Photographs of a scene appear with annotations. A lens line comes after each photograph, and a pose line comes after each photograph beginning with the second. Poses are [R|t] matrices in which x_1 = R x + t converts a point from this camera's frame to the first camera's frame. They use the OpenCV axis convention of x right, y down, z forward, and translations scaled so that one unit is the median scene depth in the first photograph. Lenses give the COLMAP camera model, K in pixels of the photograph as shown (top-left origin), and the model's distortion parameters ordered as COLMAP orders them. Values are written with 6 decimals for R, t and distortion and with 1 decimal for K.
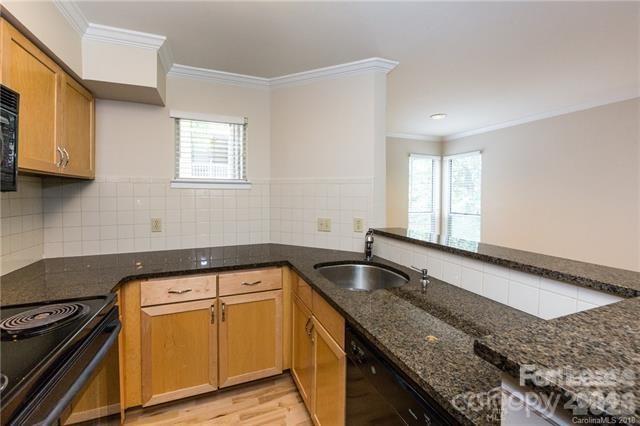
lens RADIAL K [[254.4, 0, 320.0], [0, 254.4, 213.0], [0, 0, 1]] dist [0.001756, 0.000324]
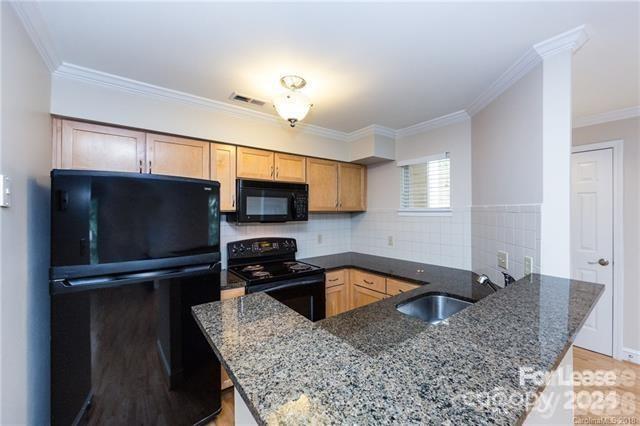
lens RADIAL K [[254.4, 0, 320.0], [0, 254.4, 213.0], [0, 0, 1]] dist [0.001756, 0.000324]
pose [[0.270610, -0.009862, -0.962639, 0.780364], [-0.071274, 0.996998, -0.030250, -0.044989], [0.960047, 0.076798, 0.269094, 0.214234]]
